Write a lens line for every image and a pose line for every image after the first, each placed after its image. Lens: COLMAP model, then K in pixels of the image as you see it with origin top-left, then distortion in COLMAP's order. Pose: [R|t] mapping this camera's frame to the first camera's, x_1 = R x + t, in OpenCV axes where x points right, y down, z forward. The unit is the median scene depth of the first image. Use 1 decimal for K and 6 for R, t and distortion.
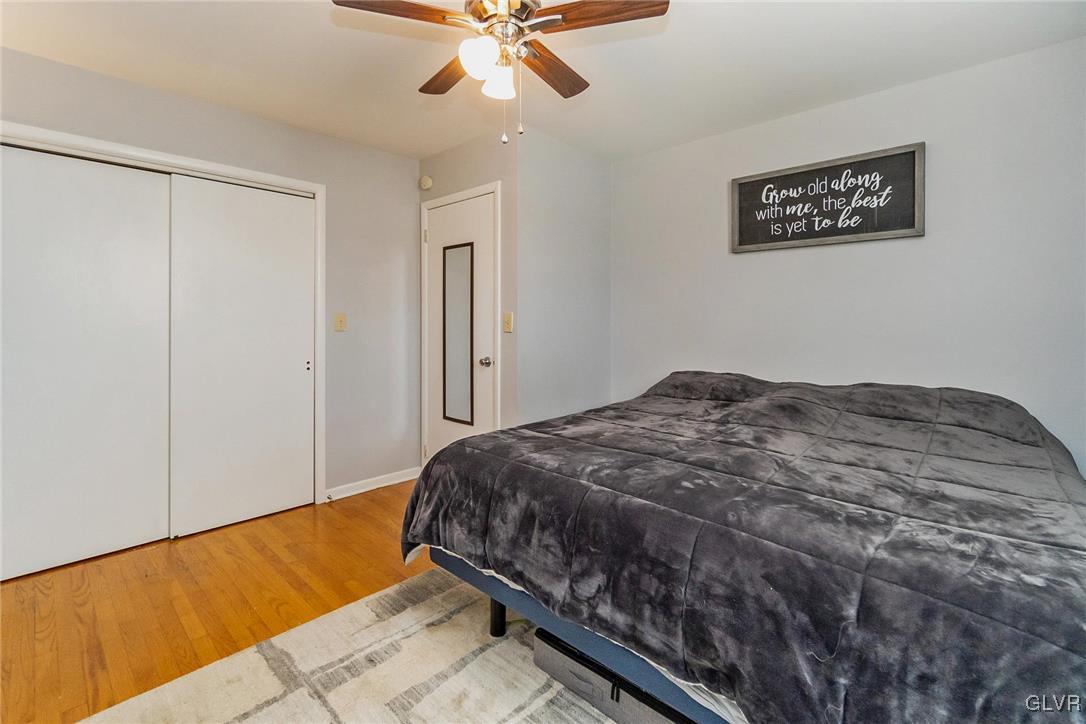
lens RADIAL K [[487.0, 0, 518.7], [0, 487.0, 319.8], [0, 0, 1]] dist [-0.009850, 0.000892]
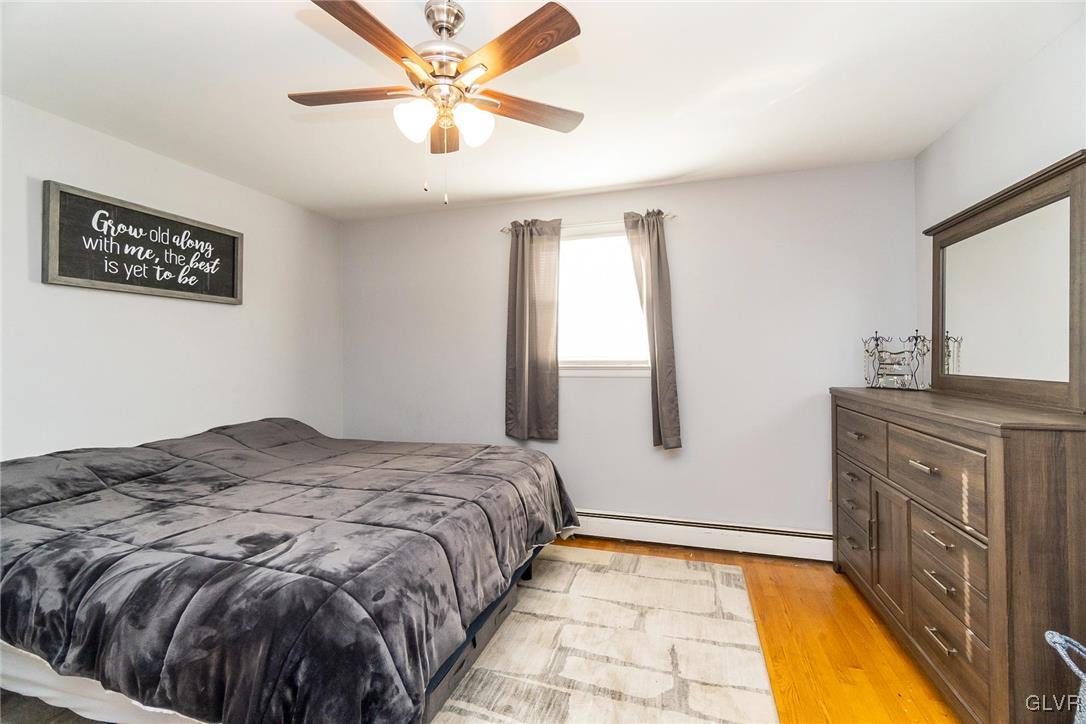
lens RADIAL K [[487.0, 0, 540.4], [0, 487.0, 356.0], [0, 0, 1]] dist [-0.009850, 0.000892]
pose [[-0.478771, 0.000718, 0.877939, -0.600977], [0.006353, 0.999976, 0.002647, -0.031413], [-0.877917, 0.006845, -0.478764, 0.801232]]
